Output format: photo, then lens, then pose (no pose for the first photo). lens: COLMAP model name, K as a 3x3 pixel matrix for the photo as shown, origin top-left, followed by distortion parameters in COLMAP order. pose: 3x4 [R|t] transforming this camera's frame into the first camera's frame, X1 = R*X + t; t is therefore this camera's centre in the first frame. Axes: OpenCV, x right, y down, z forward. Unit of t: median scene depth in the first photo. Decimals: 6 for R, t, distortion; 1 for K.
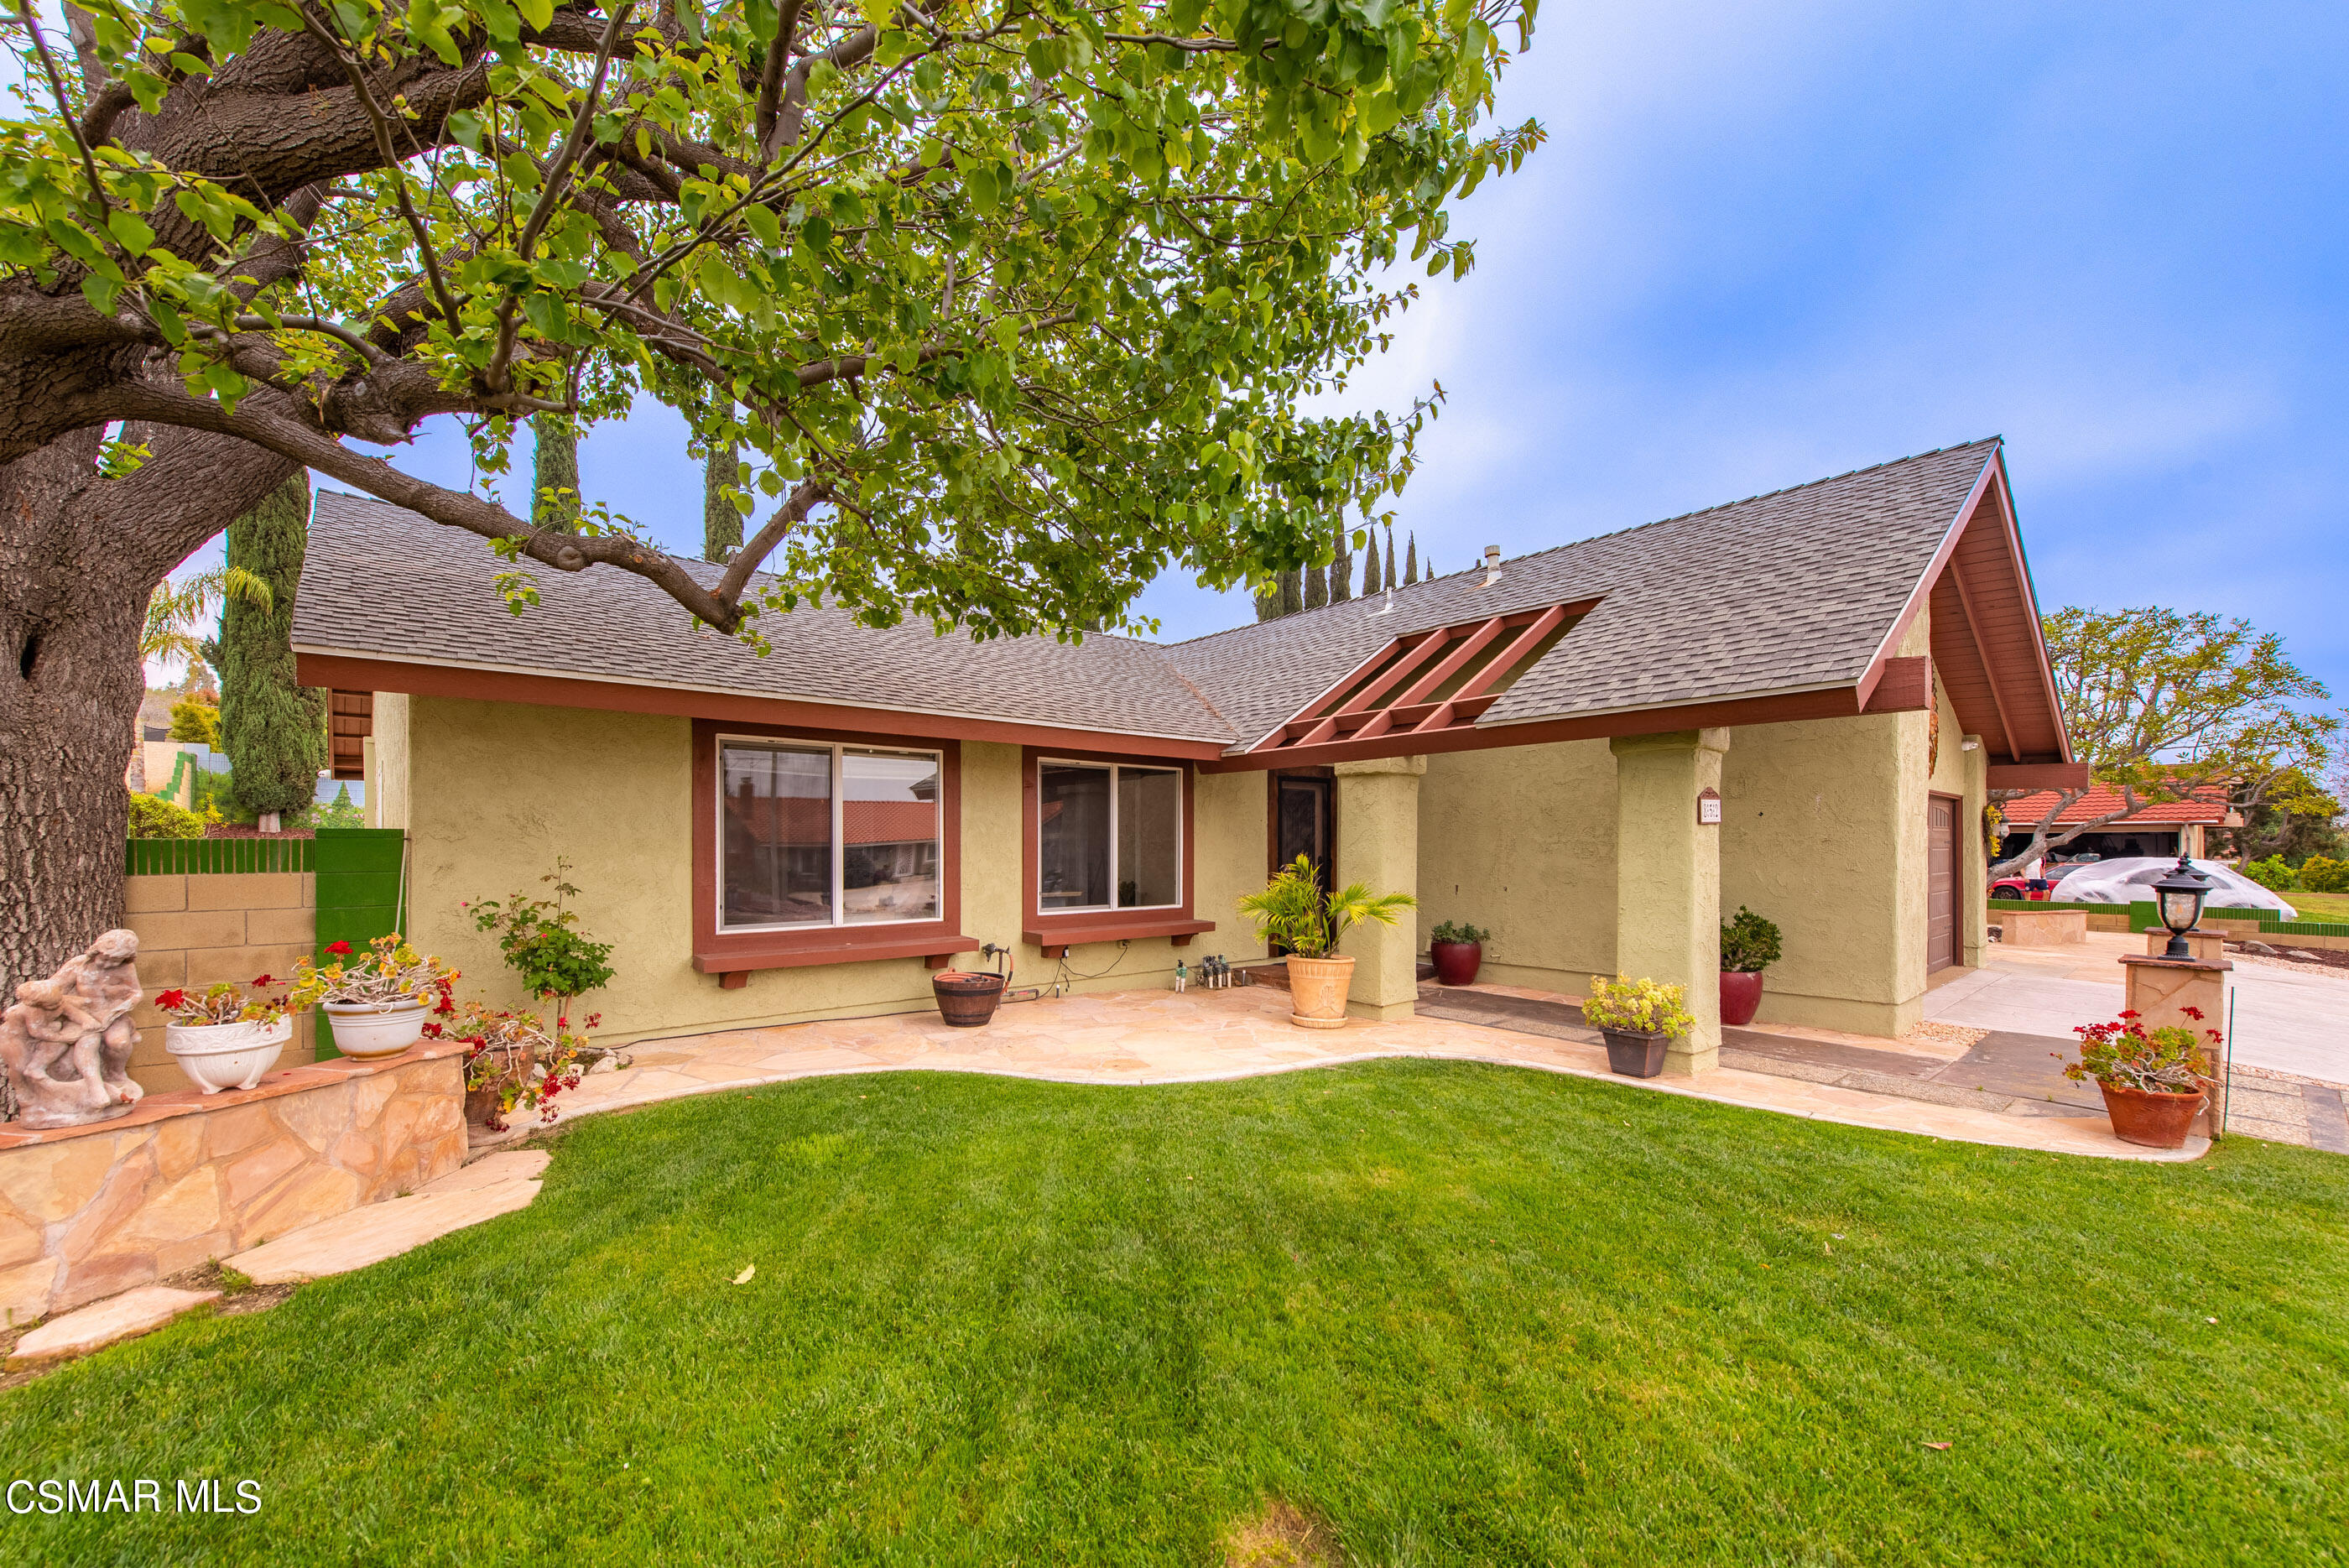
lens RADIAL K [[943.2, 0, 1184.0], [0, 943.2, 838.6], [0, 0, 1]] dist [0.013122, -0.004407]
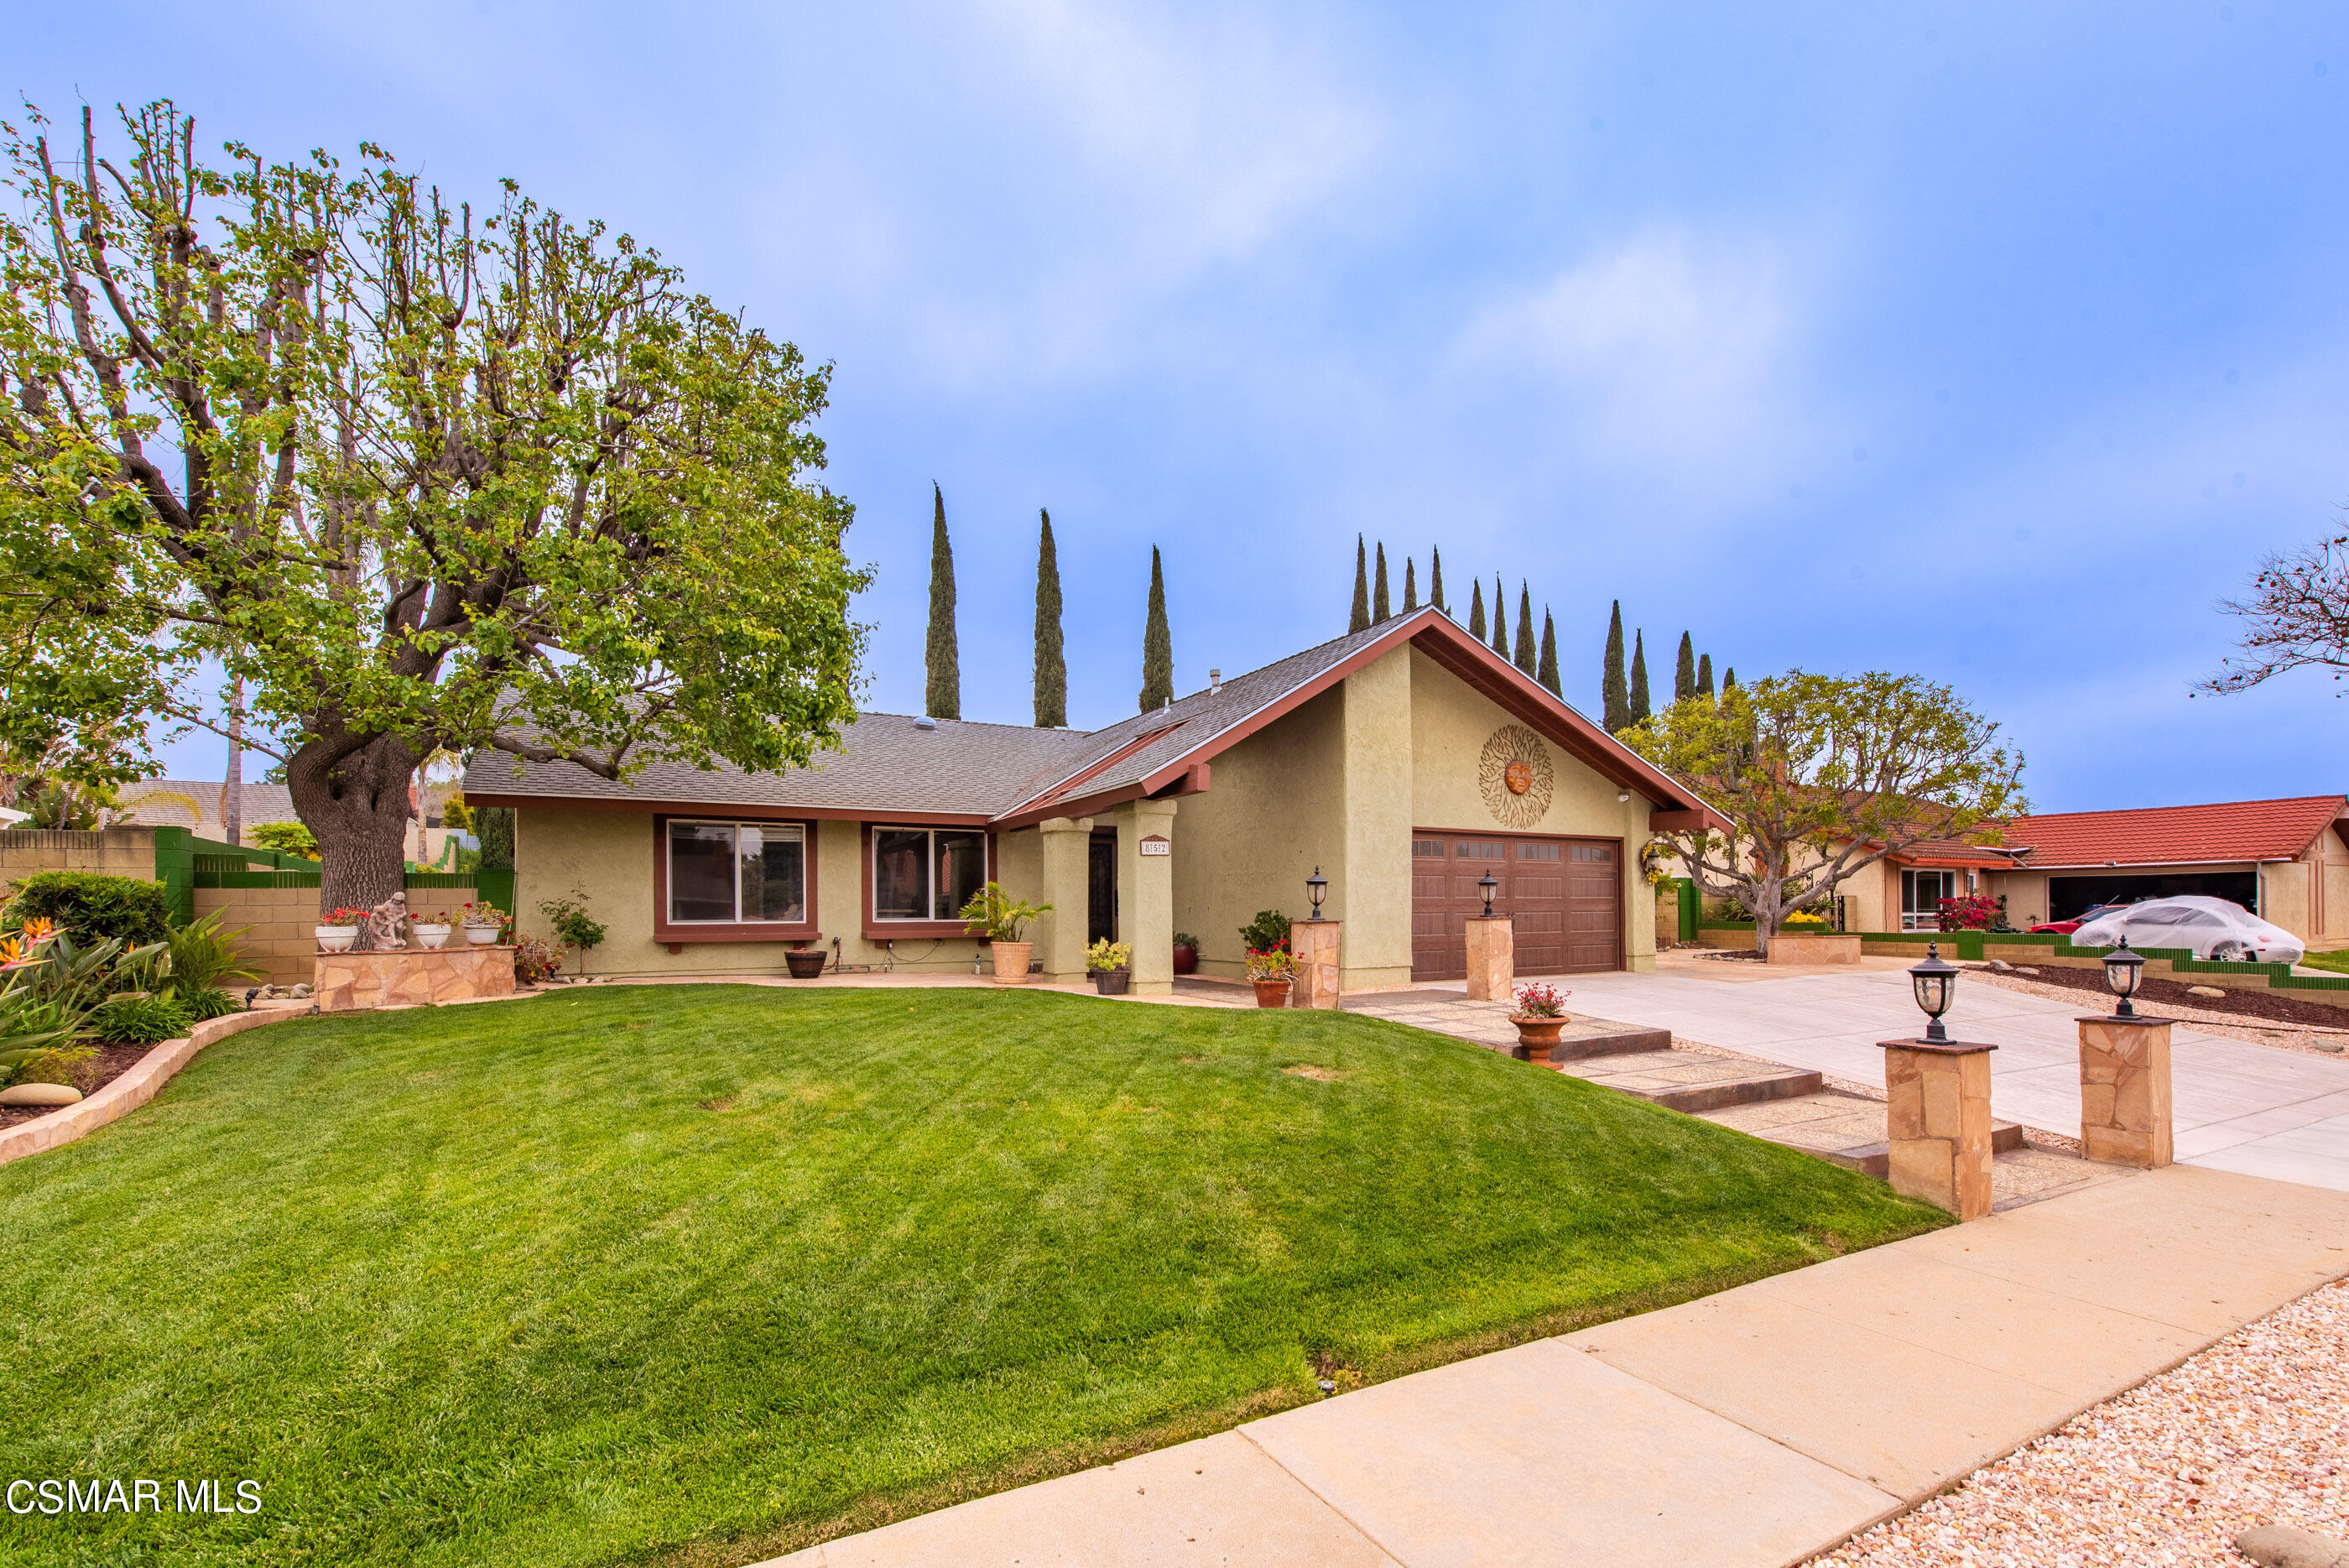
lens RADIAL K [[1049.3, 0, 1213.8], [0, 1049.3, 902.2], [0, 0, 1]] dist [0.000416, -0.000165]
pose [[0.981536, -0.010129, -0.191008, 0.816619], [0.008849, 0.999932, -0.007557, 0.068774], [0.191071, 0.005727, 0.981559, -0.706481]]
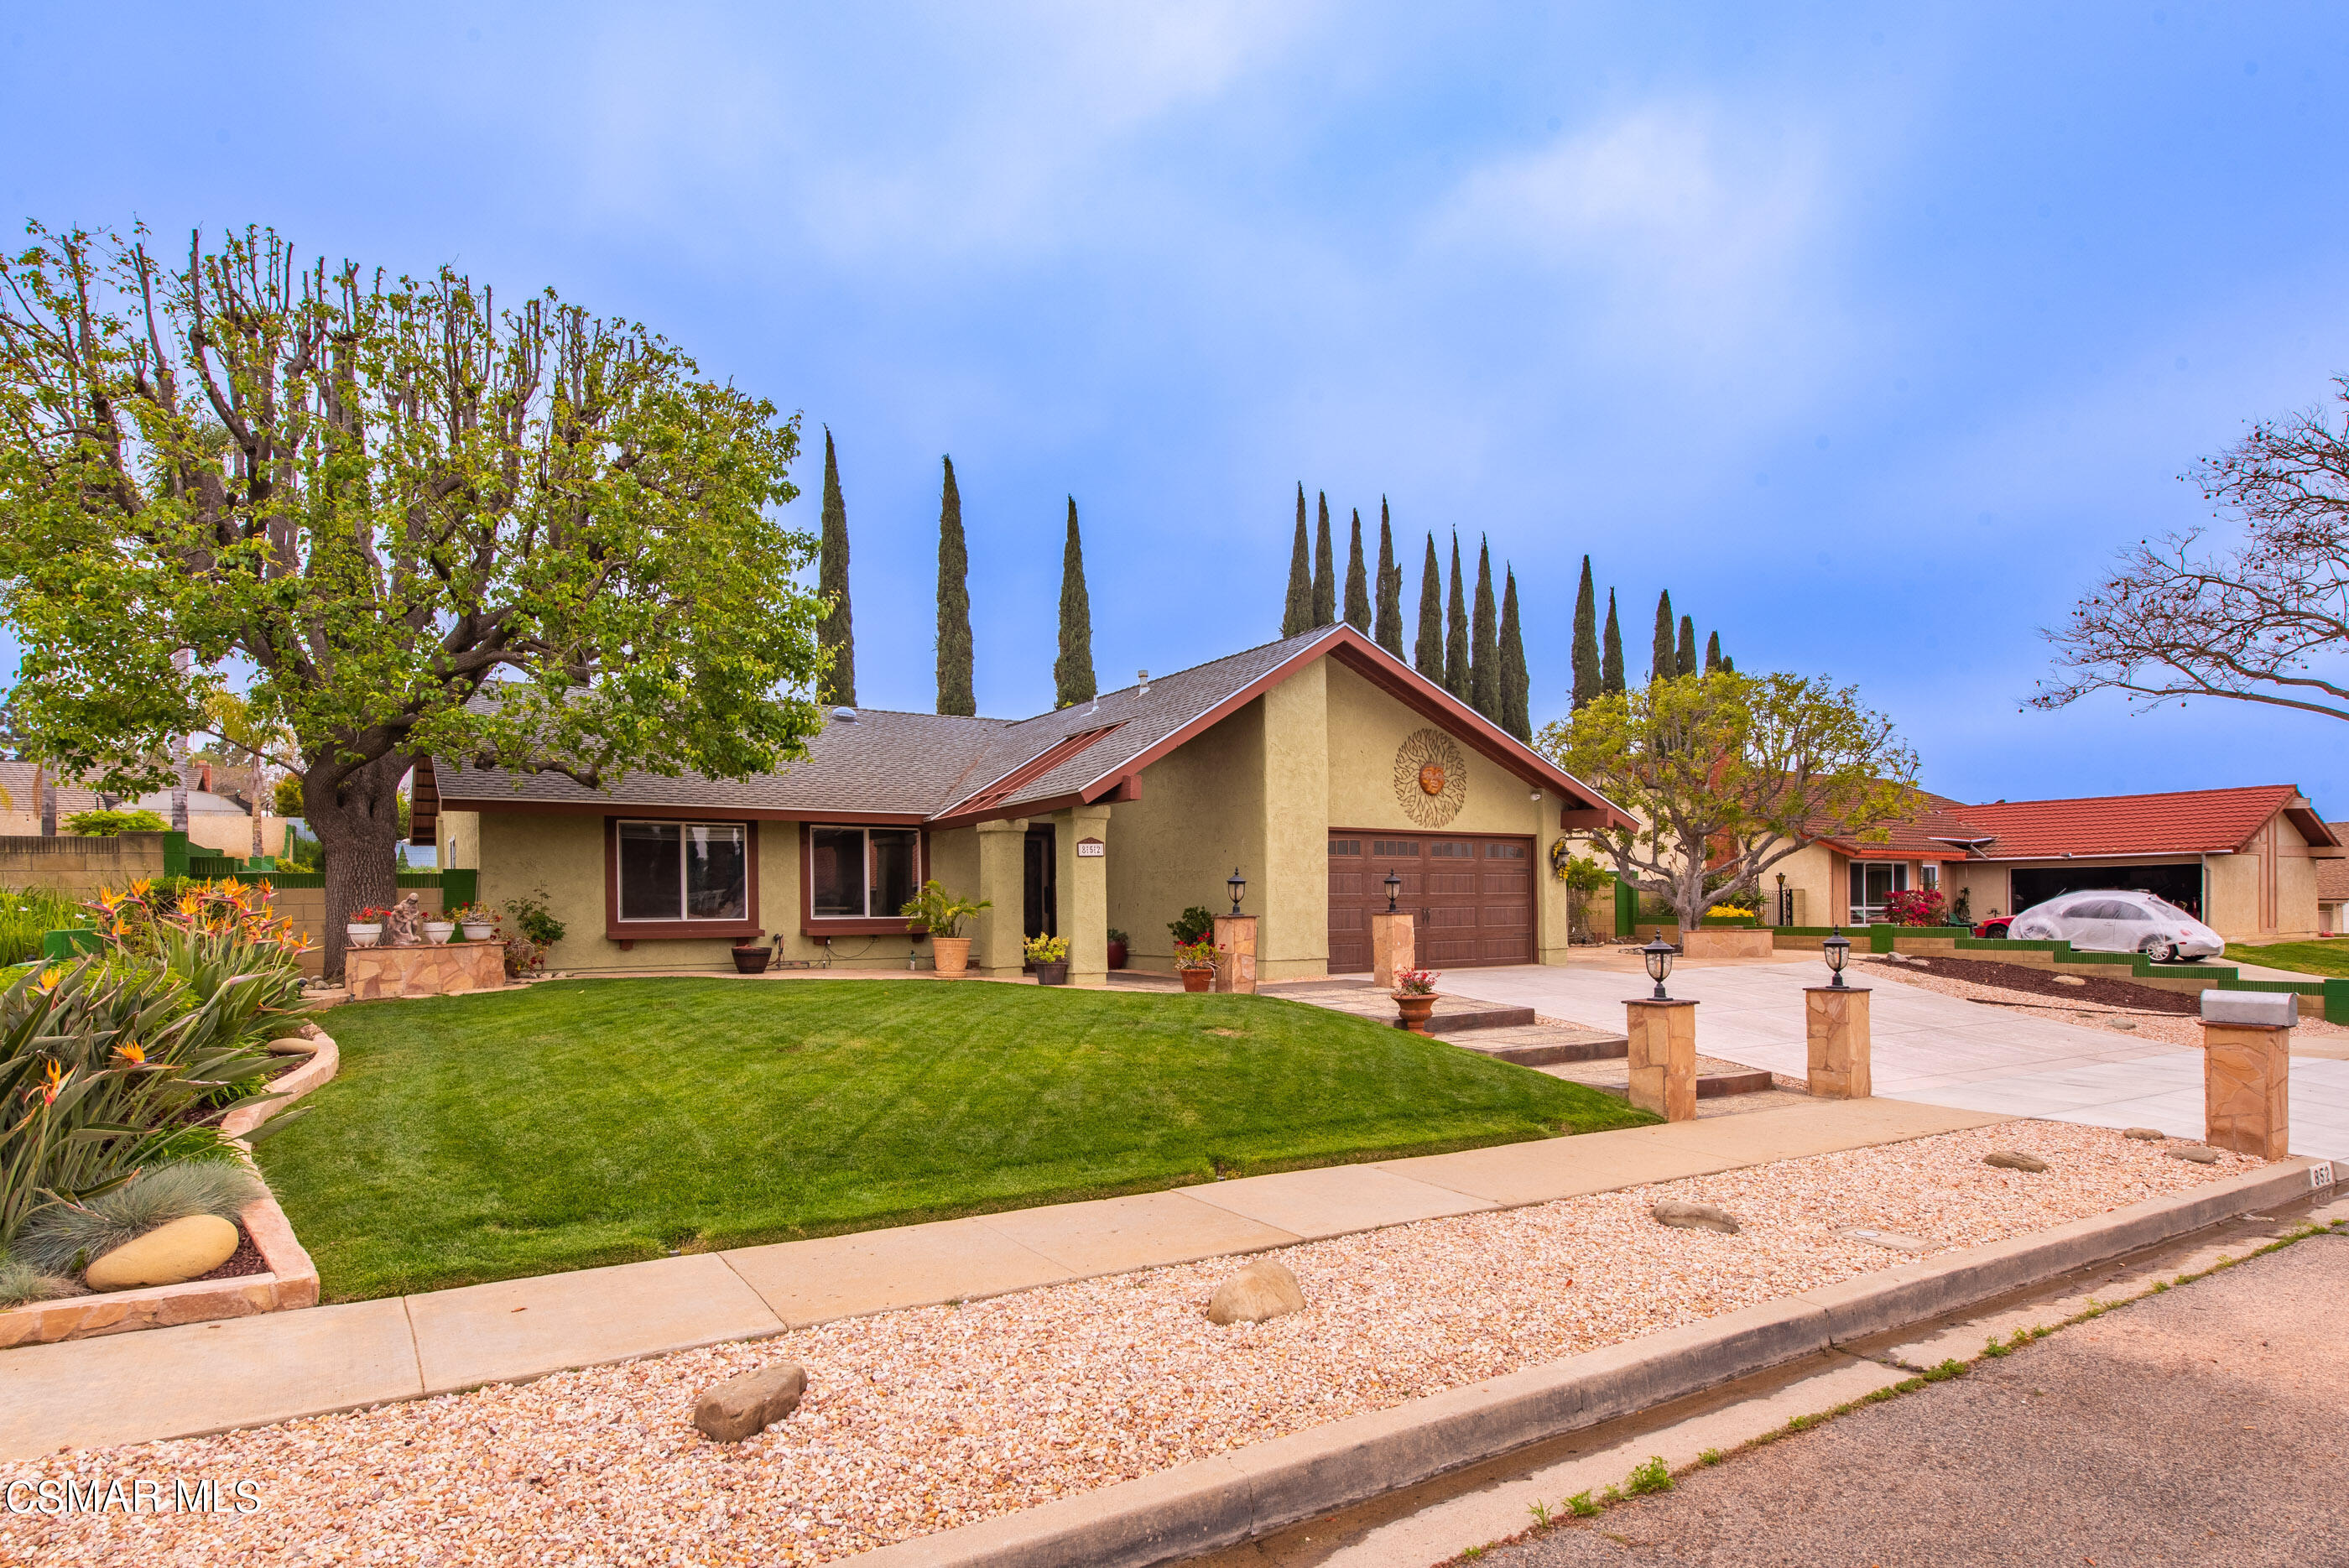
lens RADIAL K [[1286.8, 0, 1182.7], [0, 1286.8, 775.5], [0, 0, 1]] dist [0.004950, 0.000364]
pose [[0.988024, -0.026924, -0.151930, 0.901368], [0.011771, 0.994941, -0.099768, 0.066208], [0.153848, 0.096784, 0.983343, -1.231959]]
